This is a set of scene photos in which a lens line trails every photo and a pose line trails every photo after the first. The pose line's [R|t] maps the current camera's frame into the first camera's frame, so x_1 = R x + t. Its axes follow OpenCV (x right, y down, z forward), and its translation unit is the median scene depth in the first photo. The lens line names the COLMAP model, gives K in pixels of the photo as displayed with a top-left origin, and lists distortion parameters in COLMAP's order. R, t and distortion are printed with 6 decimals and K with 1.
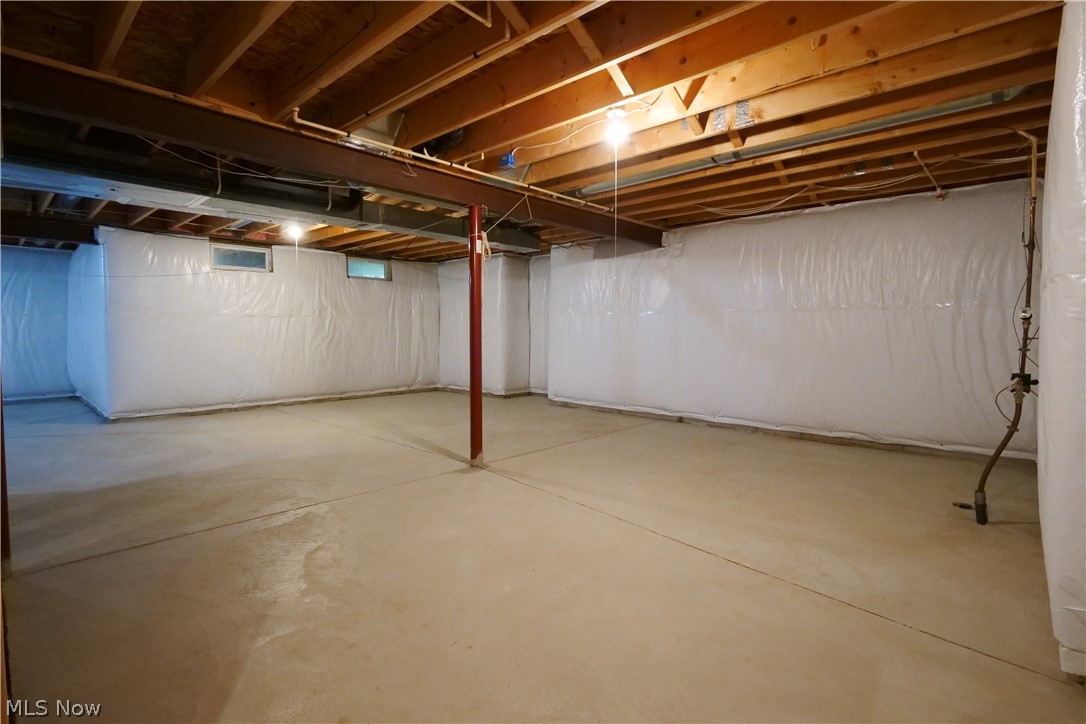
lens RADIAL K [[519.5, 0, 535.8], [0, 519.5, 351.4], [0, 0, 1]] dist [-0.014863, -0.000546]
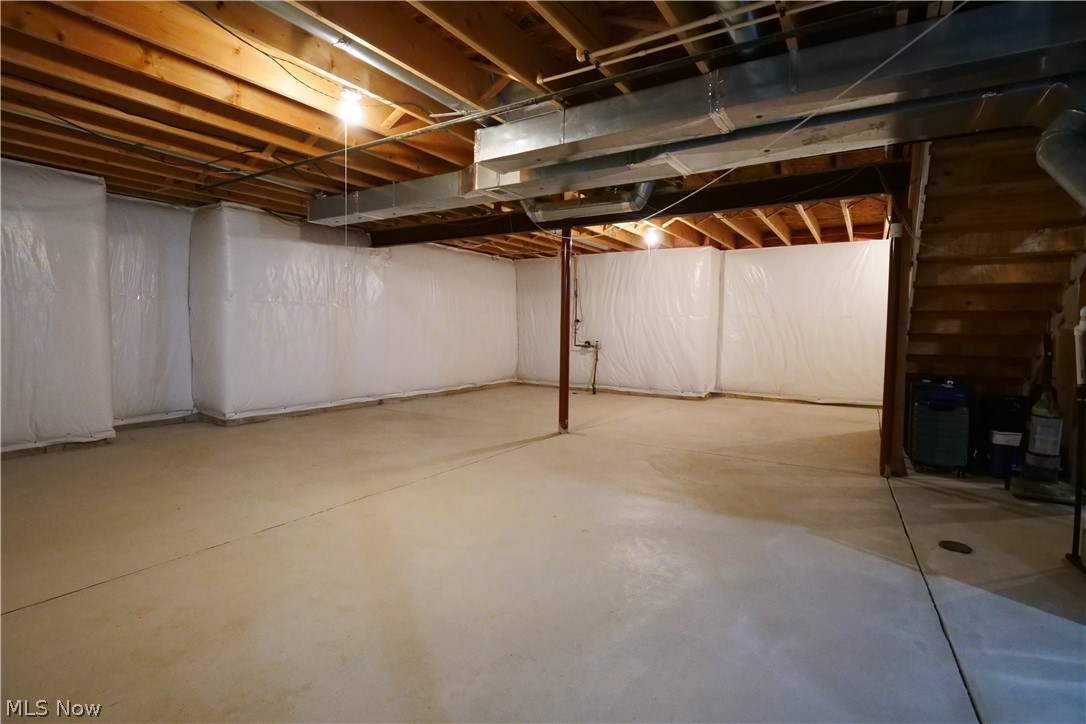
lens RADIAL K [[519.5, 0, 535.8], [0, 519.5, 351.4], [0, 0, 1]] dist [-0.014863, -0.000546]
pose [[-0.172974, -0.055596, 0.983356, -0.845873], [0.020541, 0.997985, 0.060036, -0.039122], [-0.984712, 0.030584, -0.171484, 0.807455]]
